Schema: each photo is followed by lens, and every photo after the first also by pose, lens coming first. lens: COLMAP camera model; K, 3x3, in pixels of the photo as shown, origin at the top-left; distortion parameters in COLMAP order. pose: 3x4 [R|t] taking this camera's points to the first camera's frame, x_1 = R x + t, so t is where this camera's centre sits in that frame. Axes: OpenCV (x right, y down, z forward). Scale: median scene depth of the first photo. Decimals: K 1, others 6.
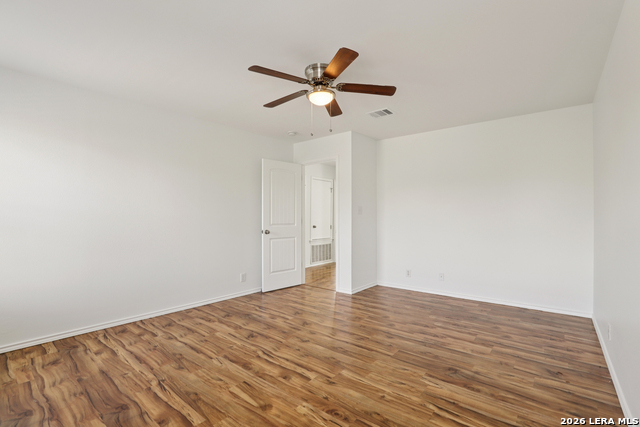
lens RADIAL K [[295.7, 0, 324.3], [0, 295.7, 214.7], [0, 0, 1]] dist [-0.028704, 0.001557]
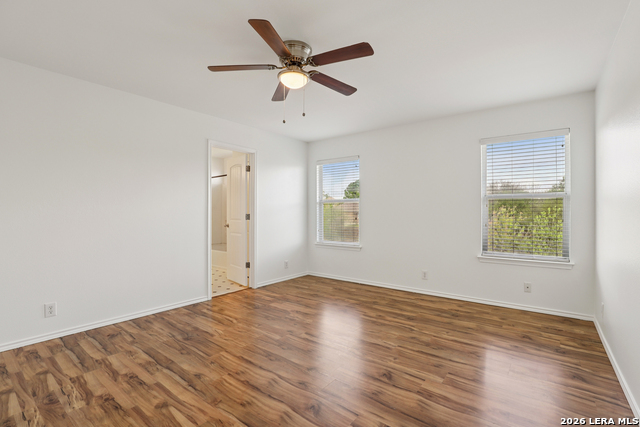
lens RADIAL K [[295.7, 0, 324.3], [0, 295.7, 214.7], [0, 0, 1]] dist [-0.028704, 0.001557]
pose [[-0.999641, 0.000838, -0.026781, -0.085319], [0.000774, 0.999997, 0.002385, 0.013817], [0.026783, 0.002363, -0.999638, 2.006471]]
